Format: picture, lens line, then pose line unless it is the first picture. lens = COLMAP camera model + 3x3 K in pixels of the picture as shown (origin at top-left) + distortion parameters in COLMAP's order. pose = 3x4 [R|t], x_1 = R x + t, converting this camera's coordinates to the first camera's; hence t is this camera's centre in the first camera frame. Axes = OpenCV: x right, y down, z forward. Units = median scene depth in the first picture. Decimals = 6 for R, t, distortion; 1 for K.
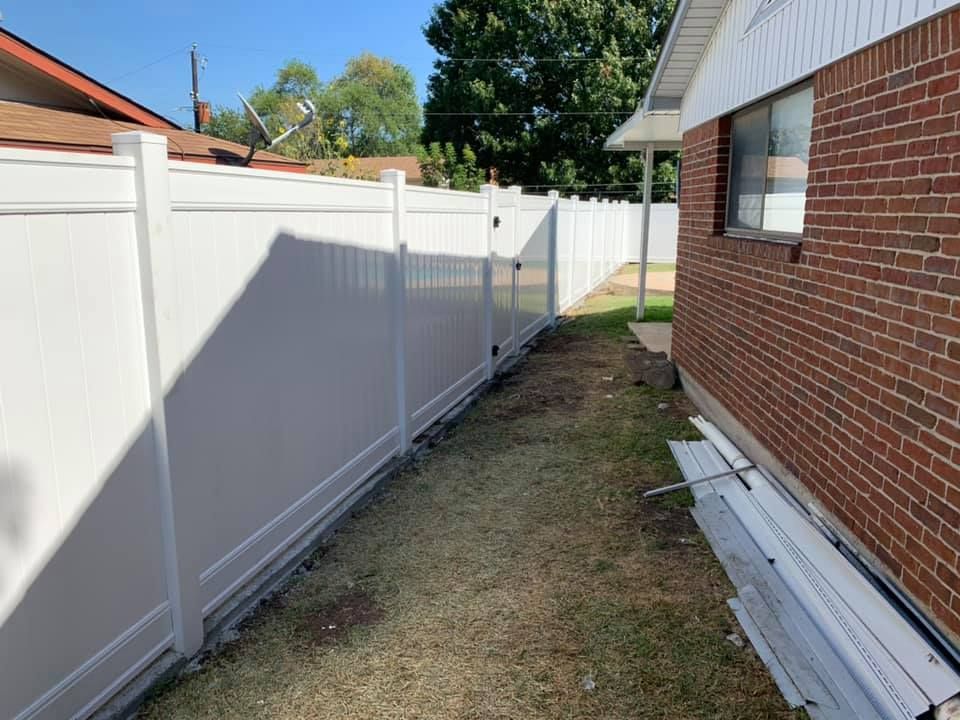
lens RADIAL K [[774.5, 0, 476.7], [0, 774.5, 382.1], [0, 0, 1]] dist [0.093287, -0.090163]
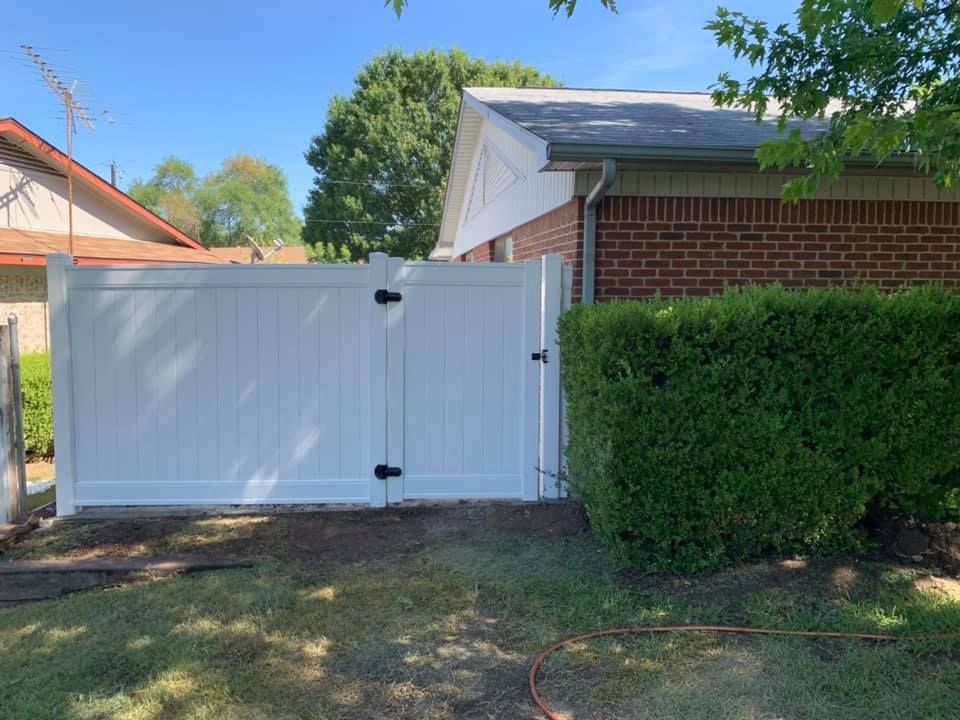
lens RADIAL K [[774.5, 0, 476.7], [0, 774.5, 382.1], [0, 0, 1]] dist [0.093287, -0.090163]
pose [[0.985356, -0.014521, 0.169888, -0.014066], [0.032161, 0.994311, -0.101548, 0.062513], [-0.167447, 0.105525, 0.980217, -0.271491]]
